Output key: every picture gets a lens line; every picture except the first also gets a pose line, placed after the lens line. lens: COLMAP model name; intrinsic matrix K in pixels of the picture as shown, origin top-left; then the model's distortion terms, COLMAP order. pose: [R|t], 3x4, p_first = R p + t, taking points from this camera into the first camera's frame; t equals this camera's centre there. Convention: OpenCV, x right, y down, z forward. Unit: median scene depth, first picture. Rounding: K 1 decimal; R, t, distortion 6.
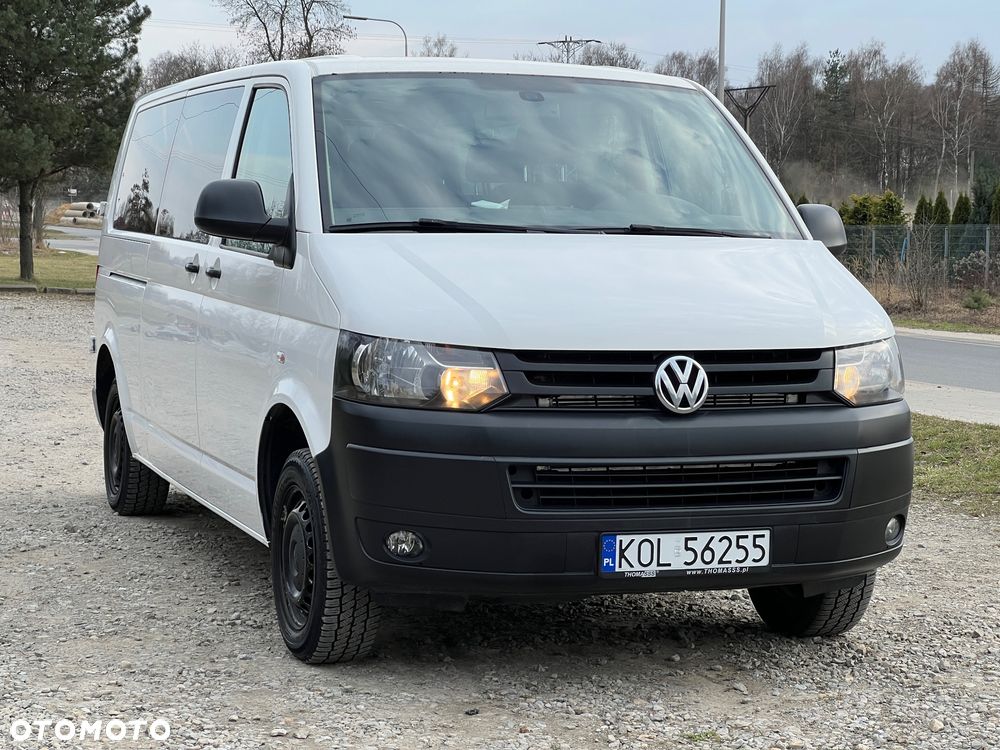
lens RADIAL K [[2262.4, 0, 516.8], [0, 2262.4, 344.5], [0, 0, 1]] dist [-0.287219, 7.712245]
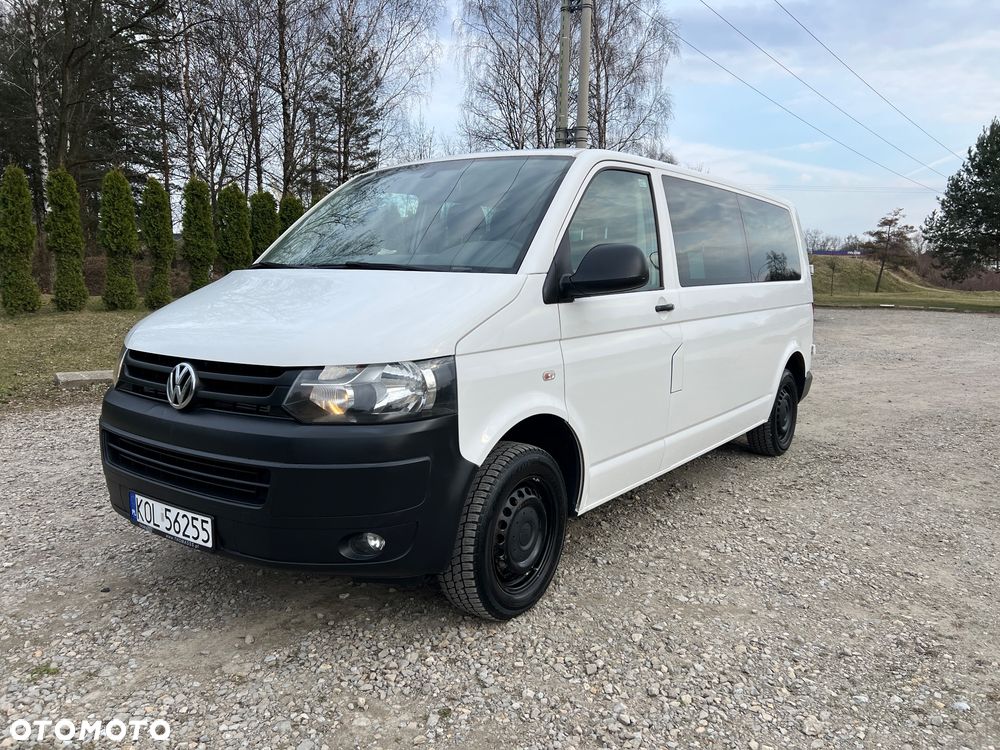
lens RADIAL K [[753.8, 0, 498.8], [0, 753.8, 365.2], [0, 0, 1]] dist [0.069134, -0.080028]
pose [[0.565796, 0.084903, -0.820162, 0.510924], [-0.046292, 0.996386, 0.071211, -0.031174], [0.823244, -0.002324, 0.567682, 0.899709]]
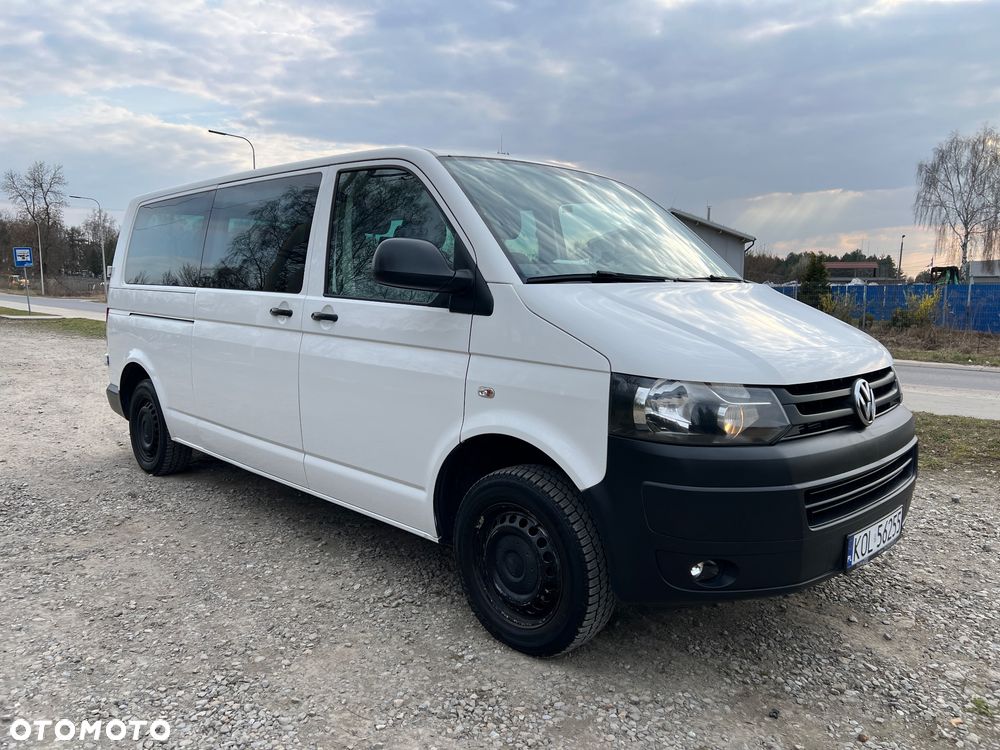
lens RADIAL K [[753.8, 0, 498.8], [0, 753.8, 365.2], [0, 0, 1]] dist [0.069134, -0.080028]
pose [[0.901851, -0.054763, 0.428563, -0.284138], [0.030573, 0.997537, 0.063130, -0.034793], [-0.430965, -0.043832, 0.901304, 0.705261]]
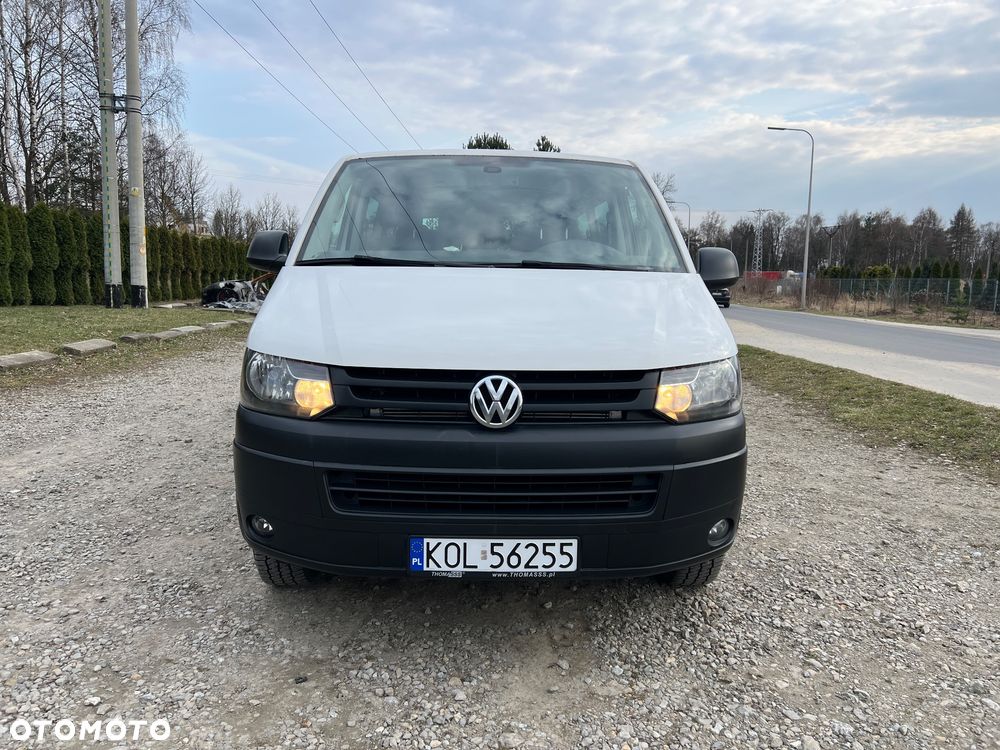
lens RADIAL K [[753.8, 0, 498.8], [0, 753.8, 365.2], [0, 0, 1]] dist [0.069134, -0.080028]
pose [[0.952177, 0.036461, -0.303364, 0.182963], [-0.018187, 0.997857, 0.062850, -0.022639], [0.305005, -0.054327, 0.950800, 0.649641]]
